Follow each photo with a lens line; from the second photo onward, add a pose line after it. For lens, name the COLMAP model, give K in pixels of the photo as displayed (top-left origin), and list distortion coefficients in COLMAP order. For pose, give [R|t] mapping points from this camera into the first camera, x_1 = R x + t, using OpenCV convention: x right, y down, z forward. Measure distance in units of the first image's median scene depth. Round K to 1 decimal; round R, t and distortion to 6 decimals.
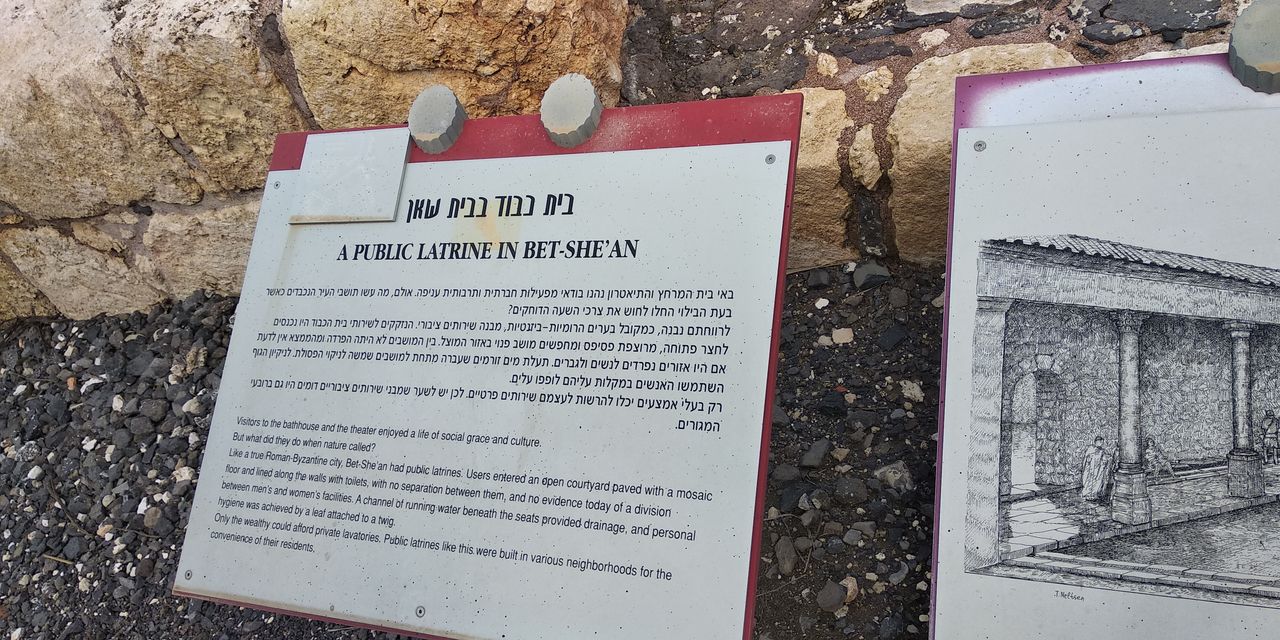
lens RADIAL K [[989.2, 0, 641.5], [0, 989.2, 319.8], [0, 0, 1]] dist [0.051058, -0.059712]
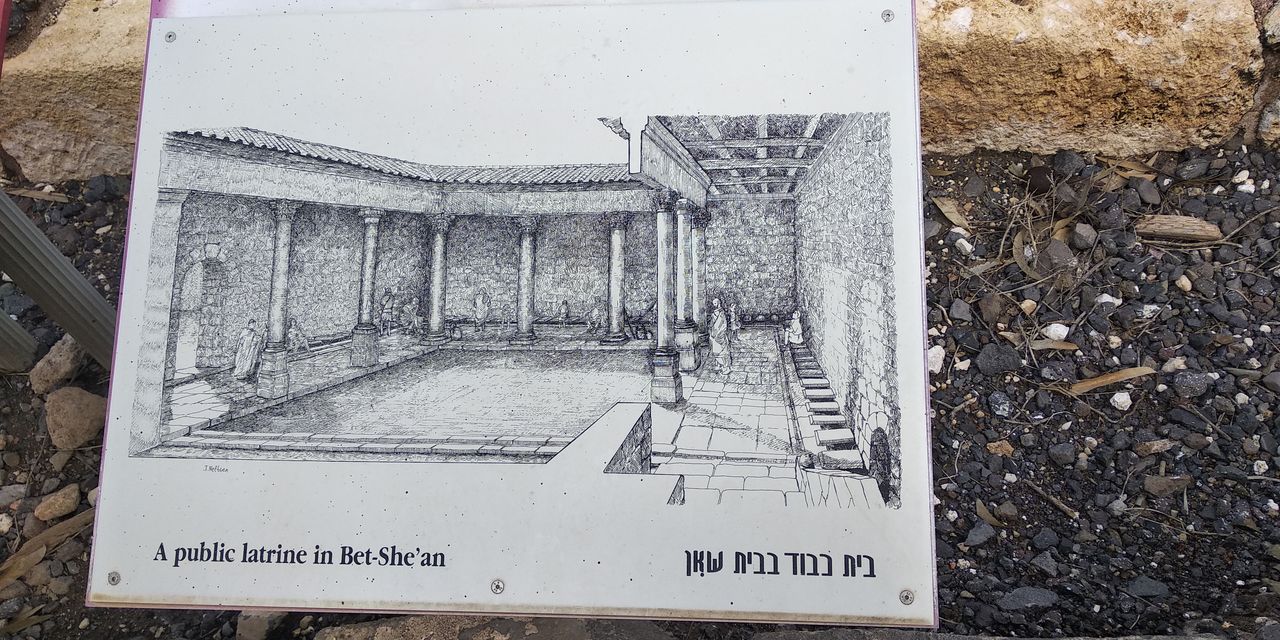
lens RADIAL K [[989.2, 0, 640.5], [0, 989.2, 322.3], [0, 0, 1]] dist [0.051058, -0.059712]
pose [[0.954008, -0.046199, 0.296199, 0.538262], [0.019354, 0.995484, 0.092932, 0.029626], [-0.299154, -0.082925, 0.950595, -0.130681]]
